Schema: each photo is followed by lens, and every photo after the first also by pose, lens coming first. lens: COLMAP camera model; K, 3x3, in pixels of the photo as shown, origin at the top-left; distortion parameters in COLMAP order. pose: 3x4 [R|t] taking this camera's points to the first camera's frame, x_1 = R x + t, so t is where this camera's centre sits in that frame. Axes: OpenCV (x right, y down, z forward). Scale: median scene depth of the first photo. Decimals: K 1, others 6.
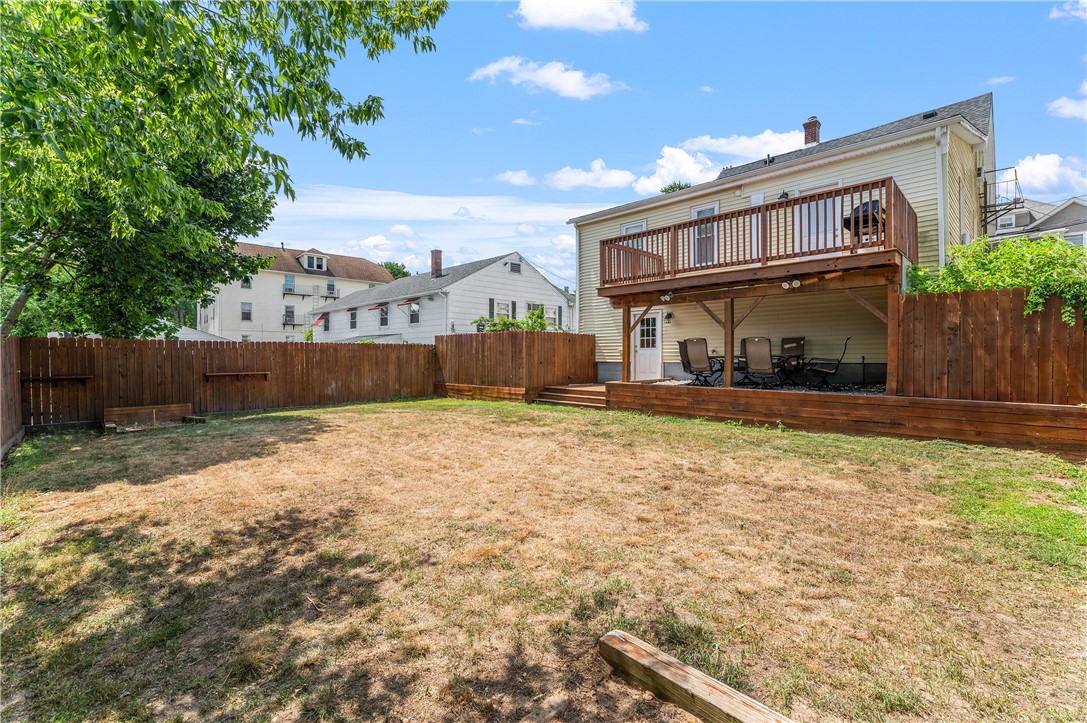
lens RADIAL K [[496.0, 0, 539.8], [0, 496.0, 354.2], [0, 0, 1]] dist [0.002017, 0.000260]
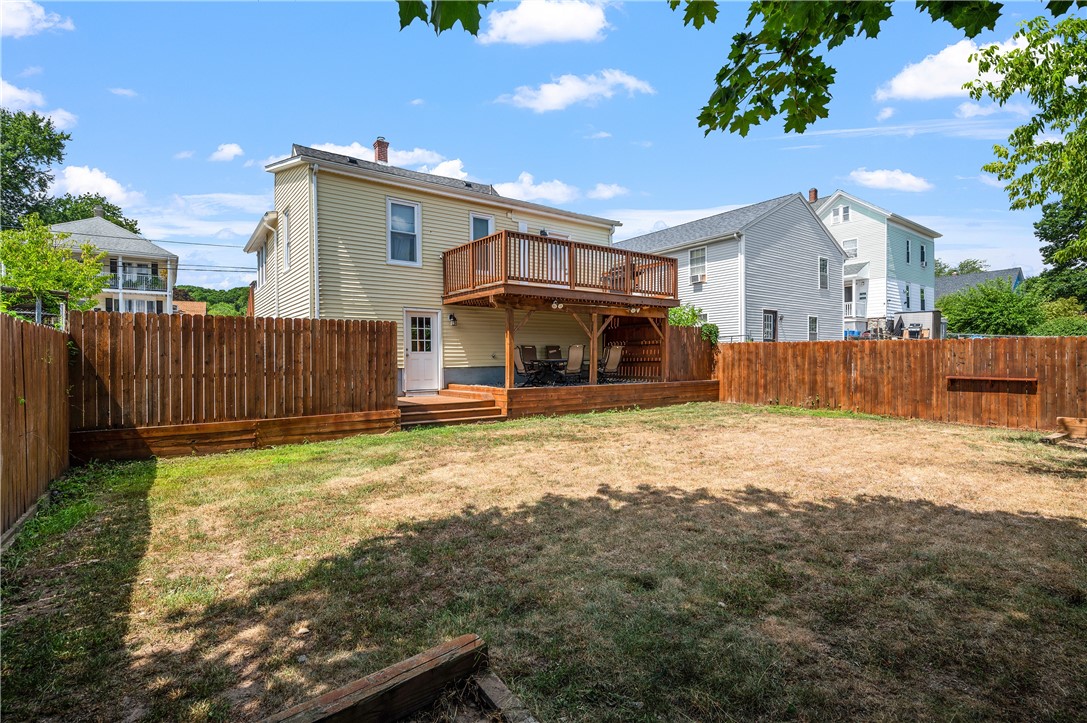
lens RADIAL K [[496.0, 0, 550.6], [0, 496.0, 364.7], [0, 0, 1]] dist [0.002017, 0.000260]
pose [[0.142305, -0.008107, 0.989790, -0.827704], [0.003954, 0.999963, 0.007622, 0.006139], [-0.989815, 0.002829, 0.142332, 0.880502]]
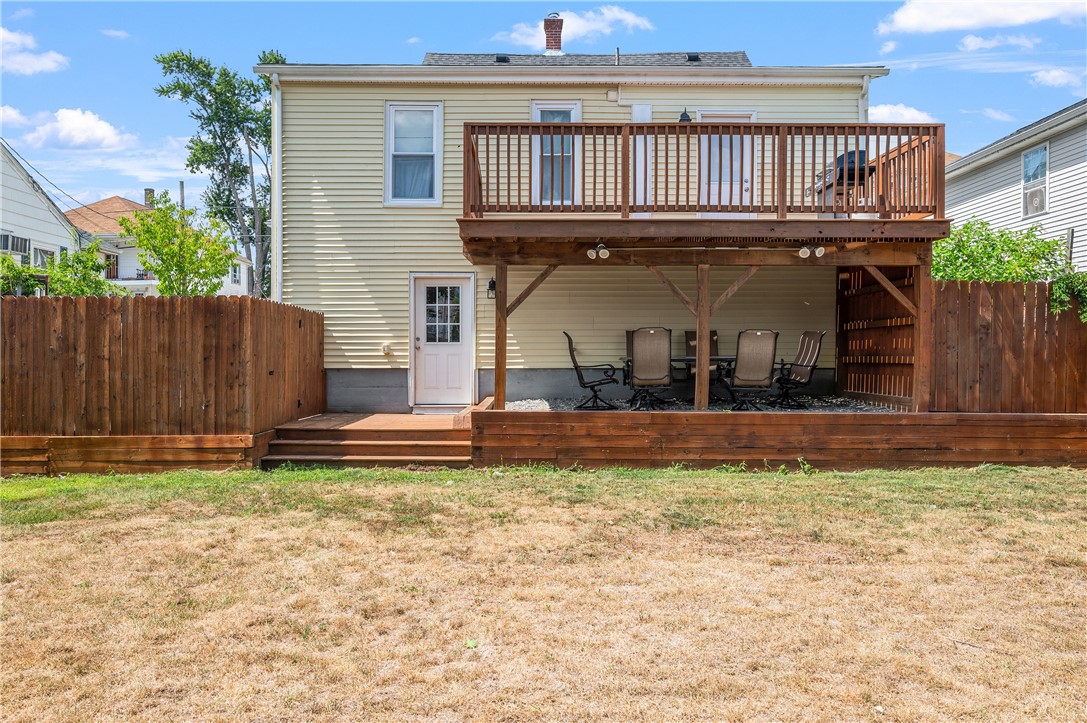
lens RADIAL K [[767.6, 0, 547.4], [0, 767.6, 359.7], [0, 0, 1]] dist [0.001327, -0.004463]
pose [[0.689968, -0.001154, 0.723839, -0.411729], [-0.006229, 0.999952, 0.007532, -0.001314], [-0.723813, -0.009705, 0.689928, 0.460942]]
